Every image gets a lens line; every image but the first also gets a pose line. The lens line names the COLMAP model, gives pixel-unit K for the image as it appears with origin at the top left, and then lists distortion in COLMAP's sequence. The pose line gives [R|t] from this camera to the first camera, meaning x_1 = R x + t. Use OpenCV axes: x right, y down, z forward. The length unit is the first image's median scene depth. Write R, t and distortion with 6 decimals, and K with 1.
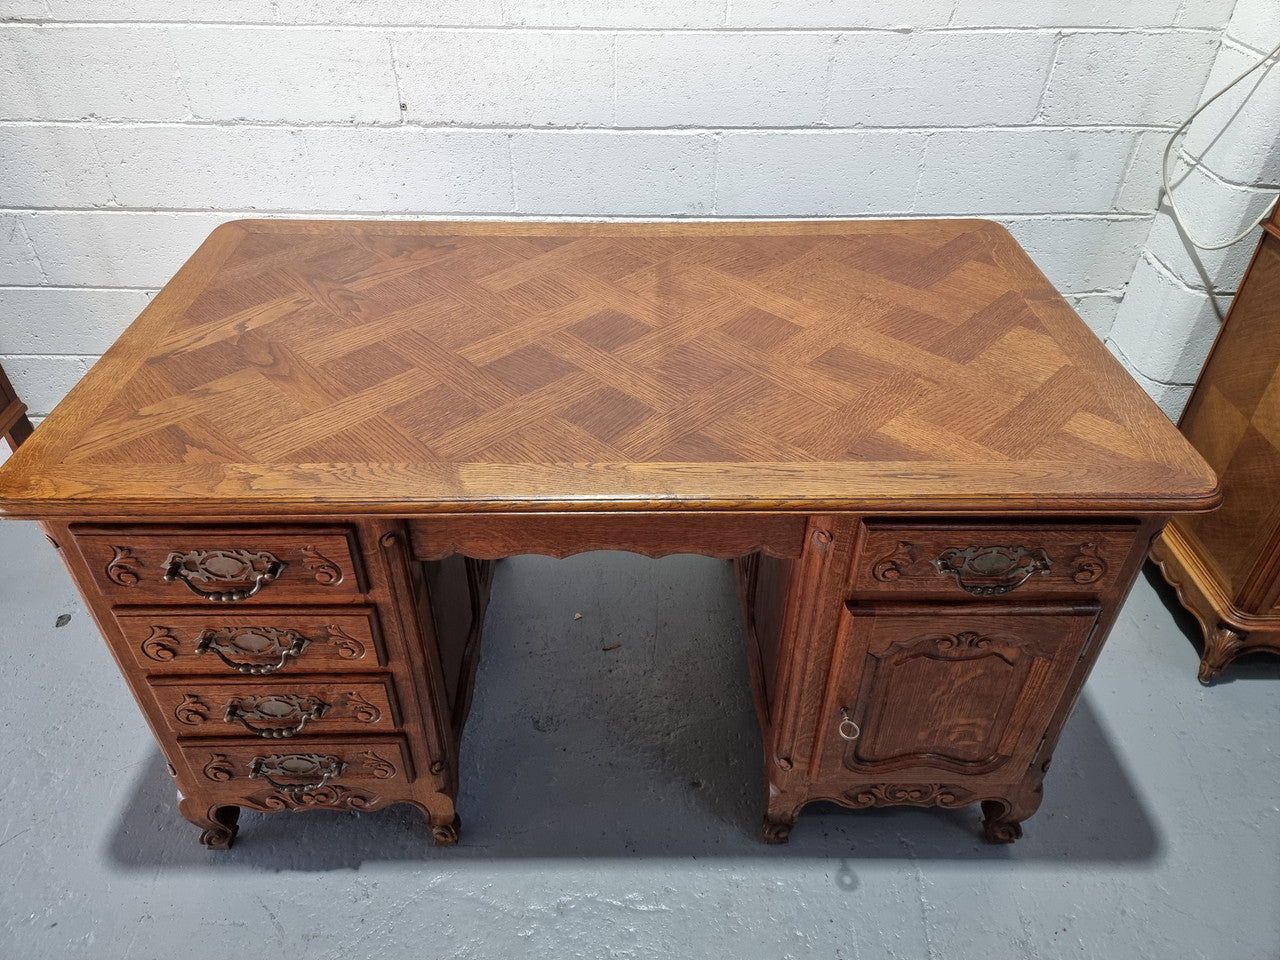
lens RADIAL K [[903.8, 0, 631.4], [0, 903.8, 468.7], [0, 0, 1]] dist [0.072675, -0.057198]
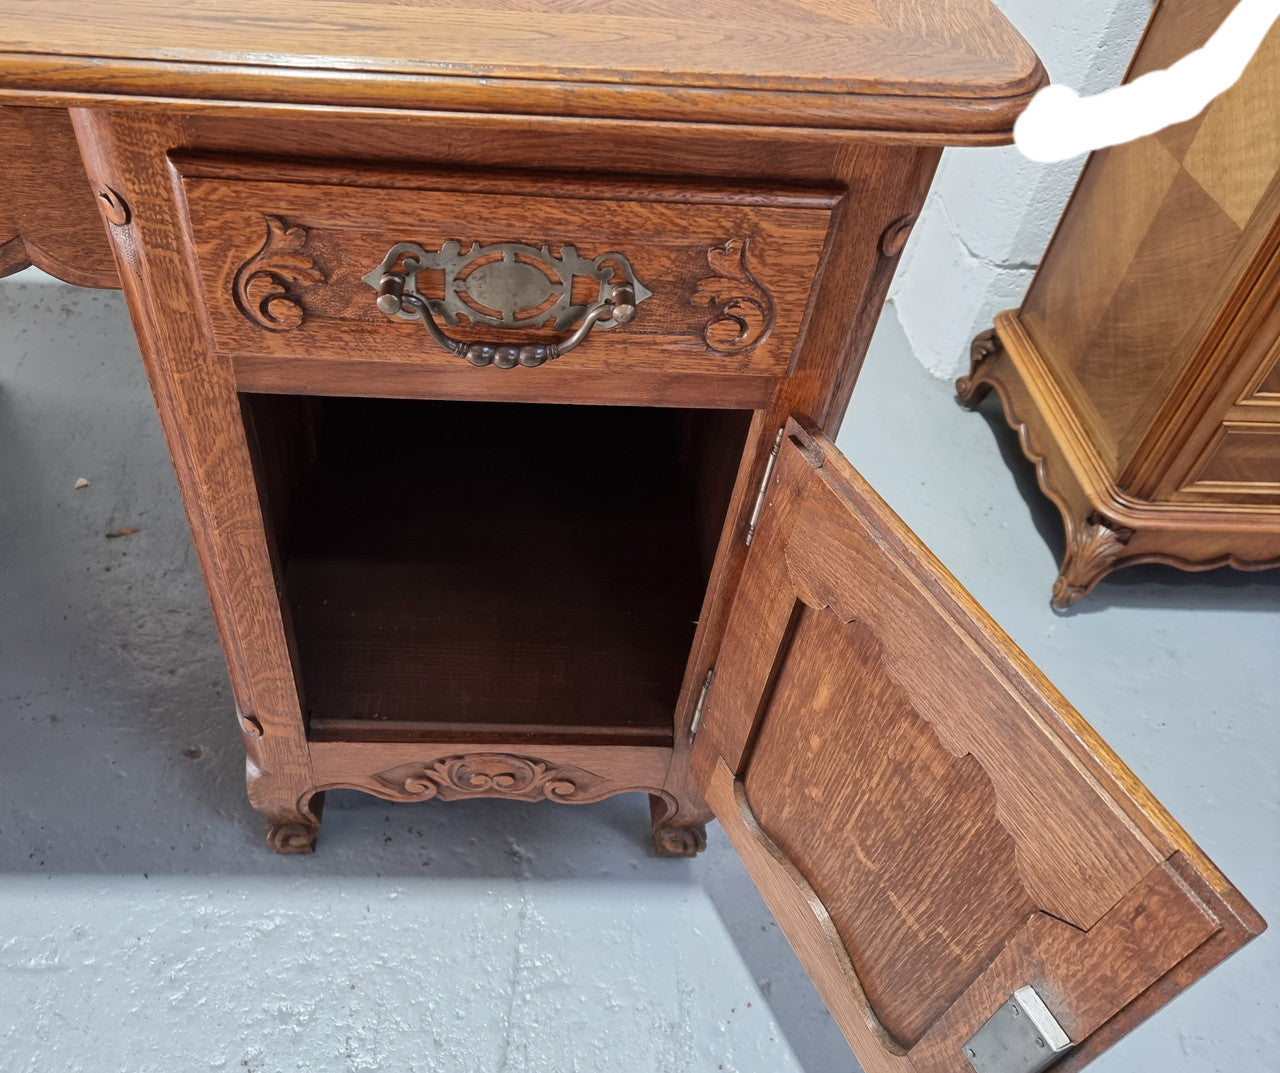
lens RADIAL K [[1040.5, 0, 545.7], [0, 1040.5, 533.2], [0, 0, 1]] dist [0.069854, -0.041137]
pose [[0.998752, 0.032292, 0.038102, 0.336865], [-0.037498, 0.988729, 0.144942, 0.122924], [-0.032992, -0.146189, 0.988706, 0.426550]]
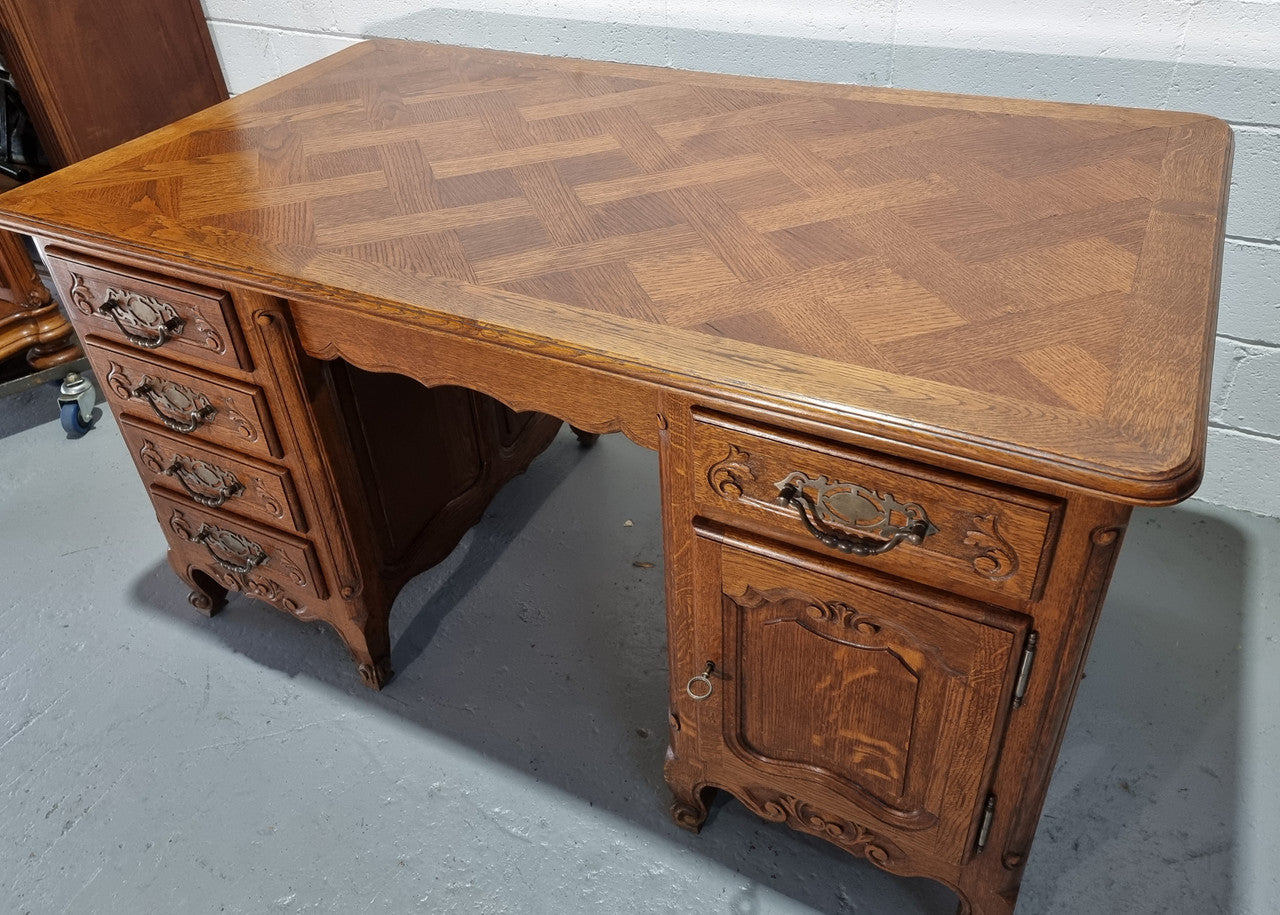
lens RADIAL K [[1002.5, 0, 605.2], [0, 1002.5, 398.0], [0, 0, 1]] dist [0.061296, -0.019904]
pose [[0.873563, 0.227636, -0.430197, 0.467367], [-0.240868, 0.970254, 0.024295, 0.038542], [0.422931, 0.082397, 0.902408, 0.145180]]
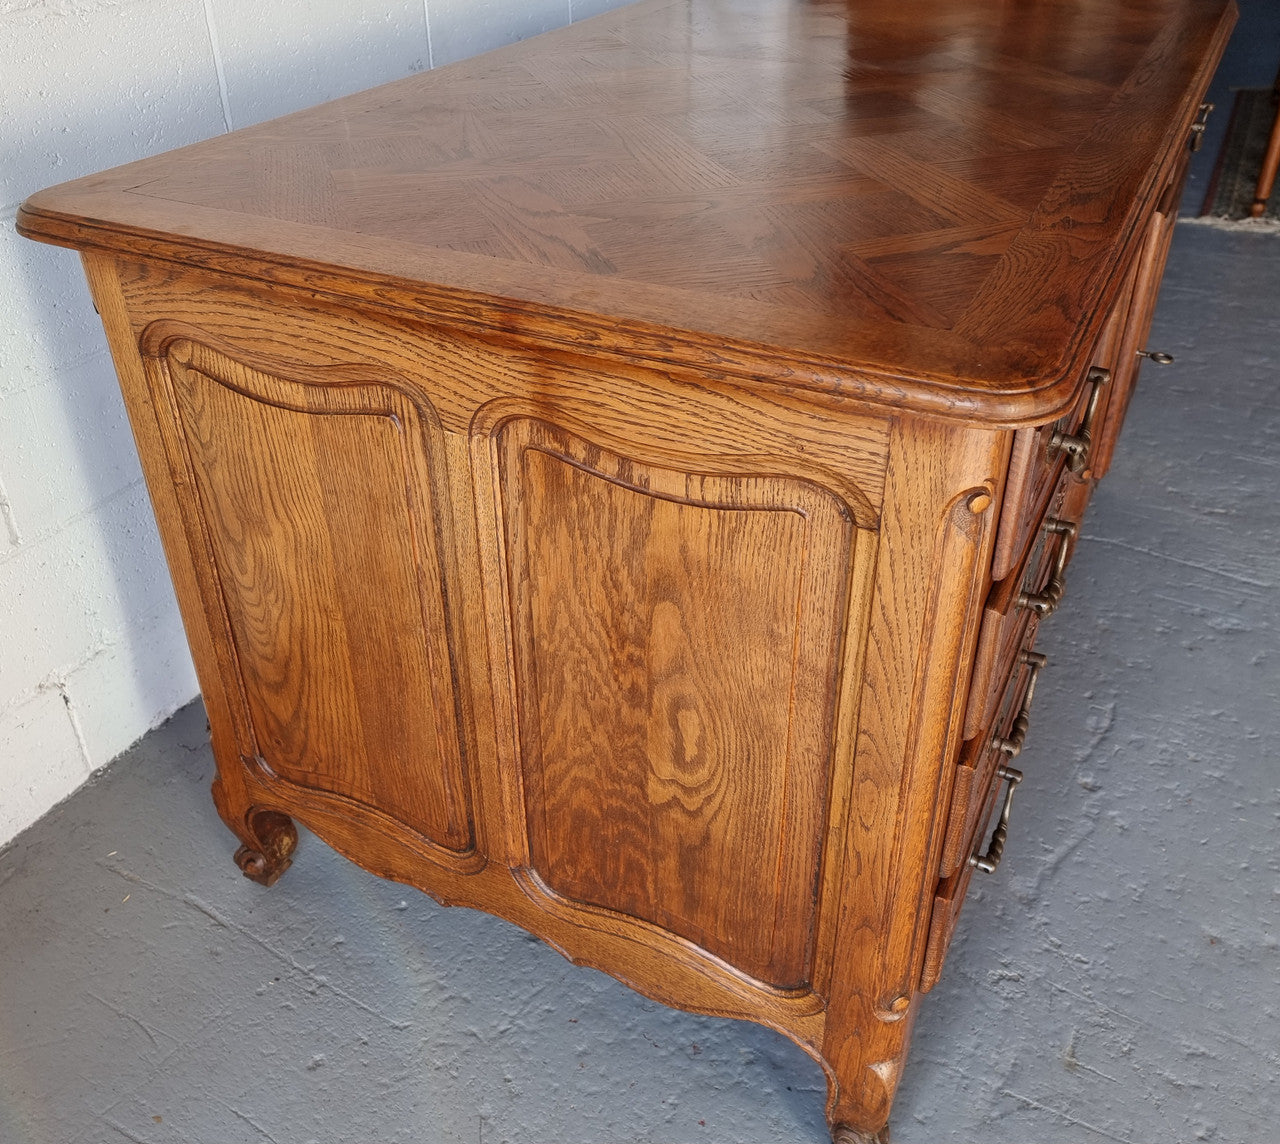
lens RADIAL K [[1176.2, 0, 627.9], [0, 1176.2, 495.4], [0, 0, 1]] dist [0.043950, 0.000000]
pose [[0.460535, -0.463019, 0.757312, -1.005917], [0.556493, 0.815290, 0.160054, -0.108217], [-0.691537, 0.347729, 0.633137, 0.617076]]
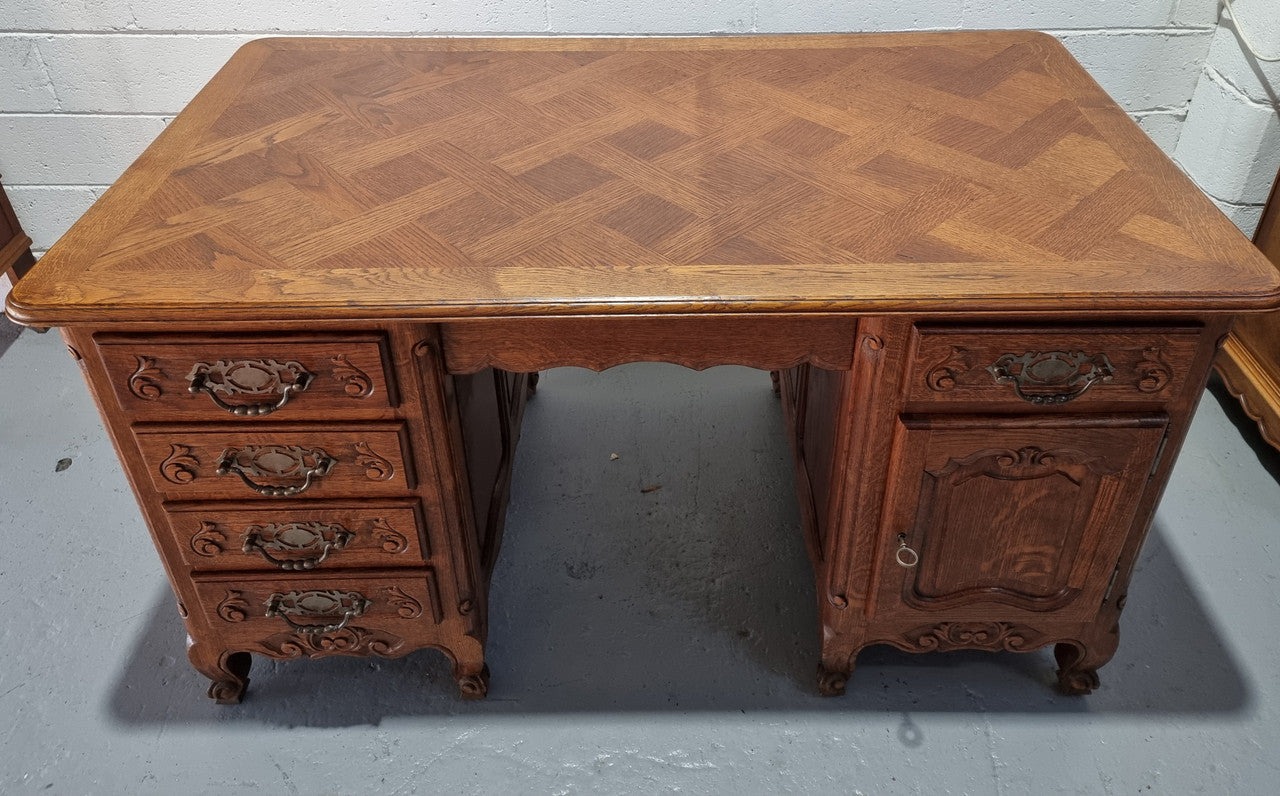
lens RADIAL K [[990.5, 0, 659.7], [0, 990.5, 255.3], [0, 0, 1]] dist [0.071088, -0.052800]
pose [[0.999956, -0.006978, -0.006343, -0.006321], [0.006477, 0.997092, -0.075936, 0.051604], [0.006855, 0.075891, 0.997093, -0.047748]]
